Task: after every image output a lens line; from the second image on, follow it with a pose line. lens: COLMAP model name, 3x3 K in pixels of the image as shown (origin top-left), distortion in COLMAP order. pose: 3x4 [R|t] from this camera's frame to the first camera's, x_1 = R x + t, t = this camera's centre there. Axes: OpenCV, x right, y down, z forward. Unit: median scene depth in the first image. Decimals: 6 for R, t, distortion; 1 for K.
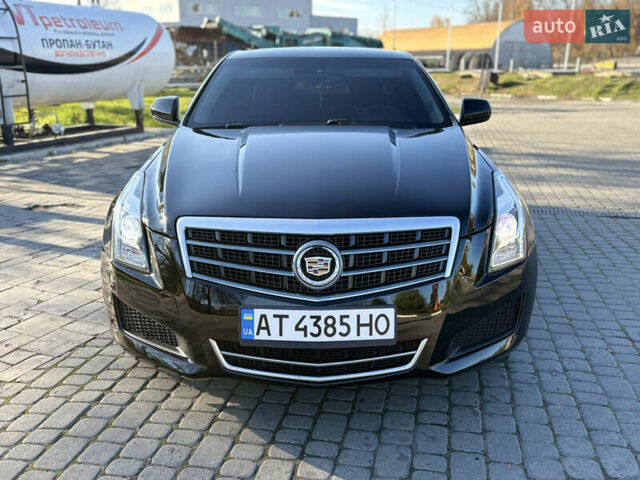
lens RADIAL K [[599.6, 0, 320.0], [0, 599.6, 240.0], [0, 0, 1]] dist [0.053799, -0.077587]
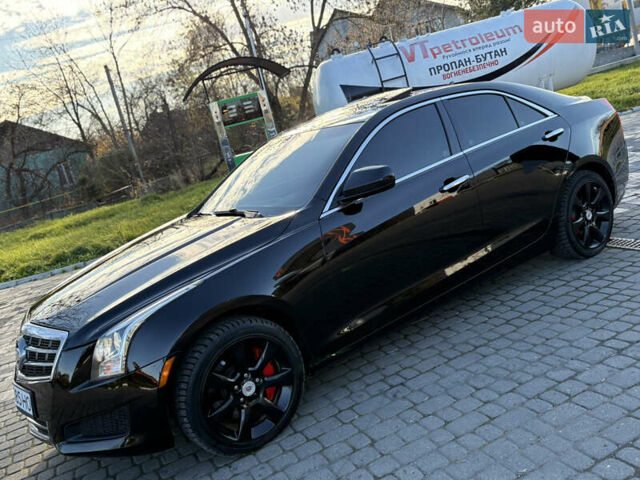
lens RADIAL K [[579.0, 0, 320.0], [0, 579.0, 240.0], [0, 0, 1]] dist [-0.053238, 0.140601]
pose [[0.572161, 0.029193, -0.819621, 1.539278], [0.024476, 0.998313, 0.052643, -0.286513], [0.819776, -0.050182, 0.570482, 0.764925]]
